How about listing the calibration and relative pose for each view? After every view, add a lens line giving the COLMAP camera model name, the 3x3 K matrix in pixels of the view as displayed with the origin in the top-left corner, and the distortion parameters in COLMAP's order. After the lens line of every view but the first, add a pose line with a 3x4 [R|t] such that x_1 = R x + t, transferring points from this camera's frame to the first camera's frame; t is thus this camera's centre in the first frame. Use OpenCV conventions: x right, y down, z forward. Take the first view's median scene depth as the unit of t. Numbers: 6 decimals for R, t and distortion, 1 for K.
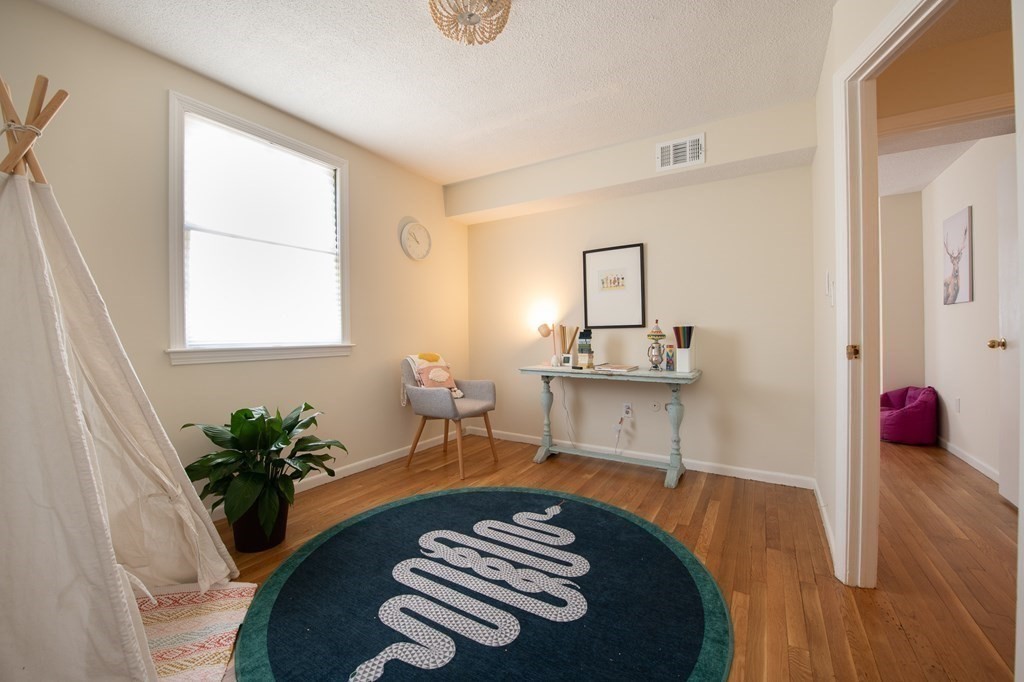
lens RADIAL K [[402.4, 0, 519.6], [0, 402.4, 336.6], [0, 0, 1]] dist [0.003776, -0.001038]
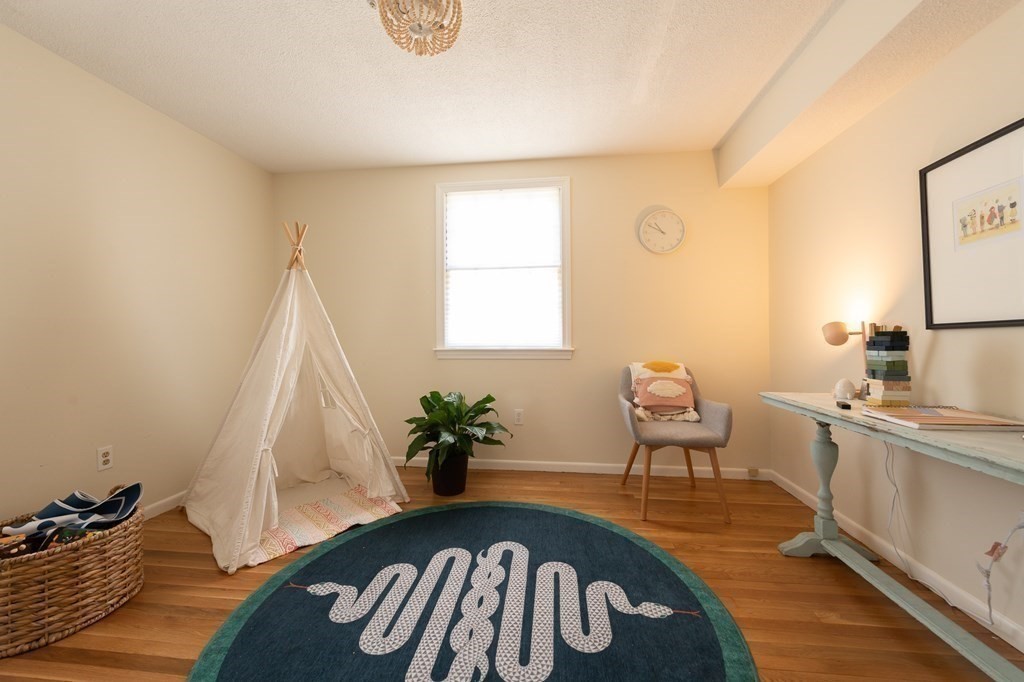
lens RADIAL K [[402.4, 0, 512.2], [0, 402.4, 337.5], [0, 0, 1]] dist [0.003776, -0.001038]
pose [[0.418631, 0.001160, -0.908156, 0.505618], [-0.004006, 0.999992, -0.000569, -0.009262], [0.908148, 0.003876, 0.418632, 0.446061]]
